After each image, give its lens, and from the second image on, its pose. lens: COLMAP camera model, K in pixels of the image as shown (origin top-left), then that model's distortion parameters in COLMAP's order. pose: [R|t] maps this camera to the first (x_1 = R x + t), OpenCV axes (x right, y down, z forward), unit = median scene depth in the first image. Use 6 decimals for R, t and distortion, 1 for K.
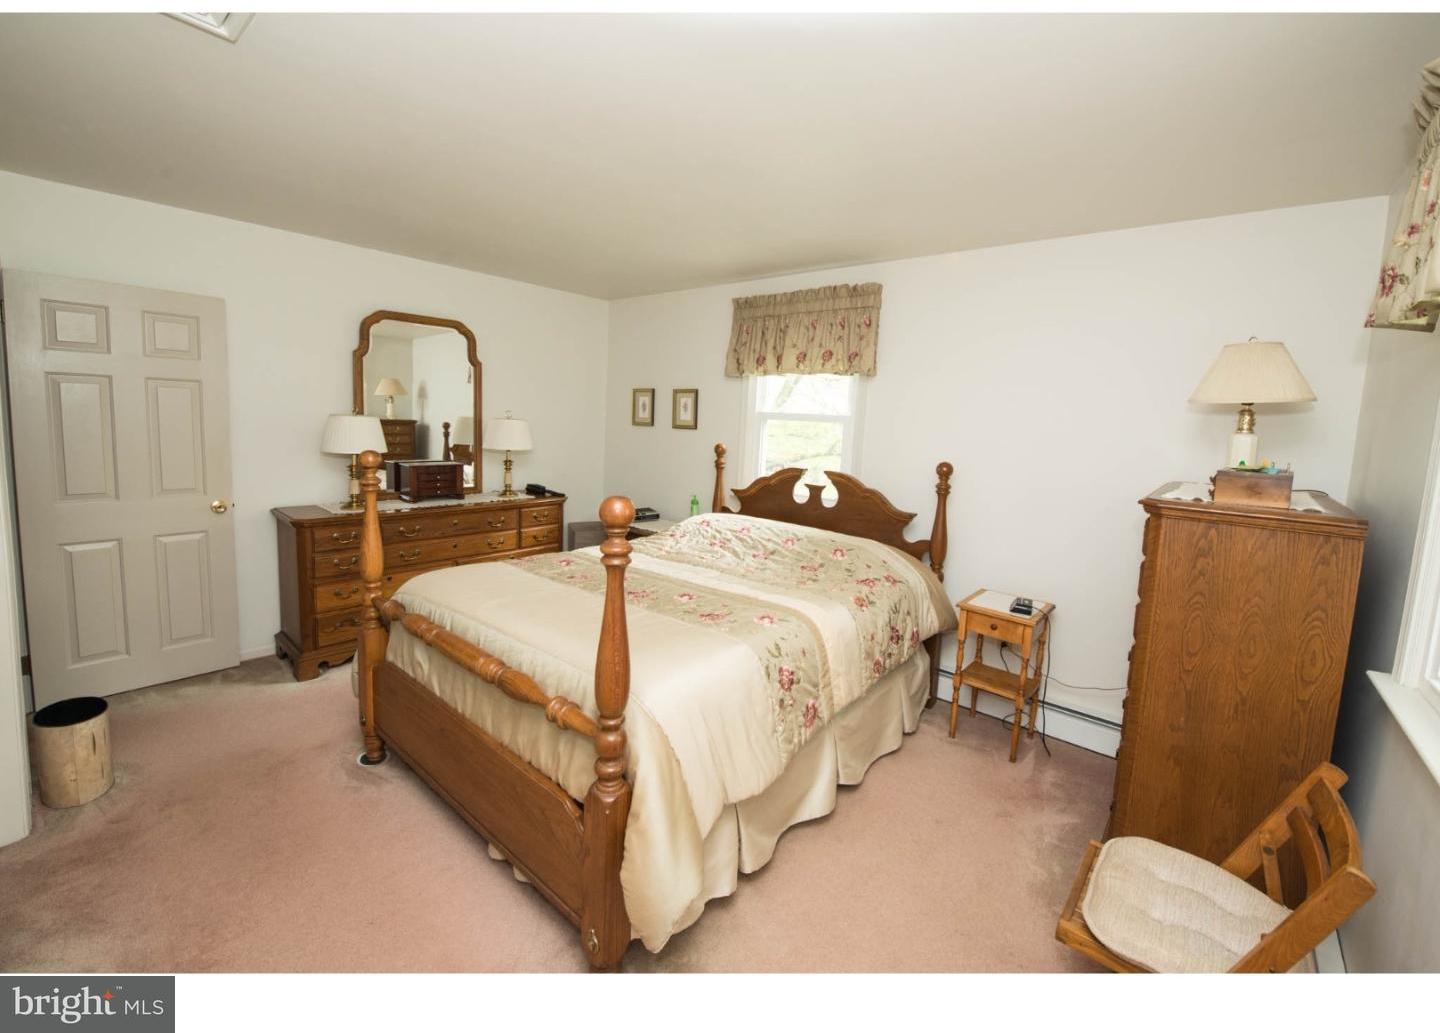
lens RADIAL K [[589.7, 0, 751.0], [0, 589.7, 476.0], [0, 0, 1]] dist [-0.000501, -0.000005]
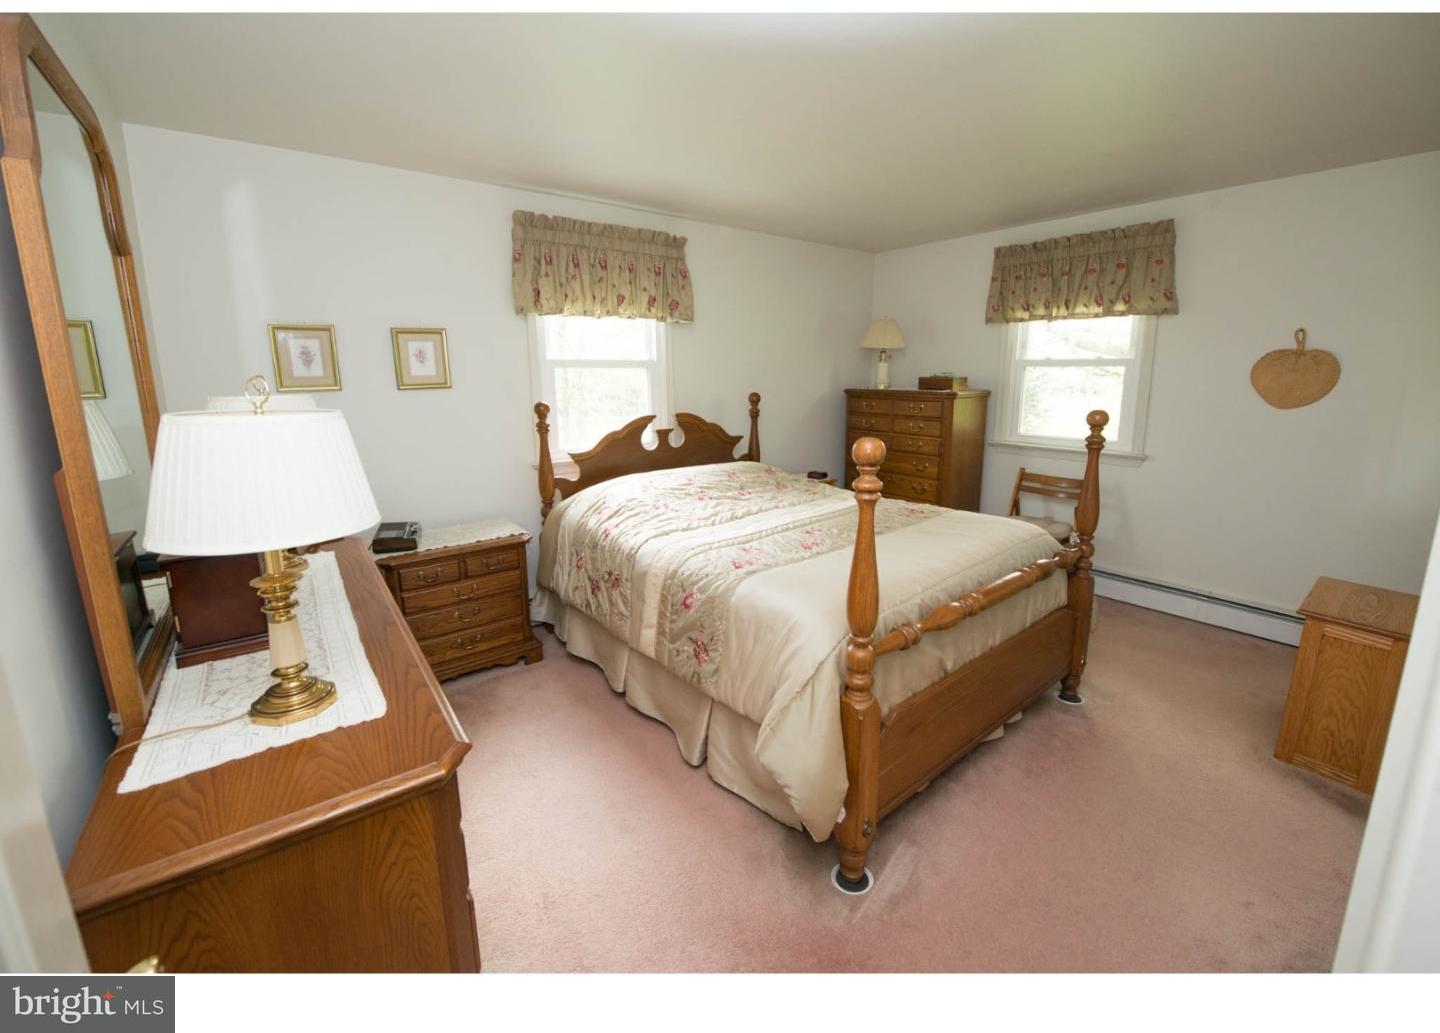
lens RADIAL K [[589.7, 0, 751.0], [0, 589.7, 476.0], [0, 0, 1]] dist [-0.000501, -0.000005]
pose [[0.226877, -0.216200, 0.949623, -0.857693], [0.117283, 0.974019, 0.193733, -0.086961], [-0.966836, 0.067421, 0.246339, 0.602179]]
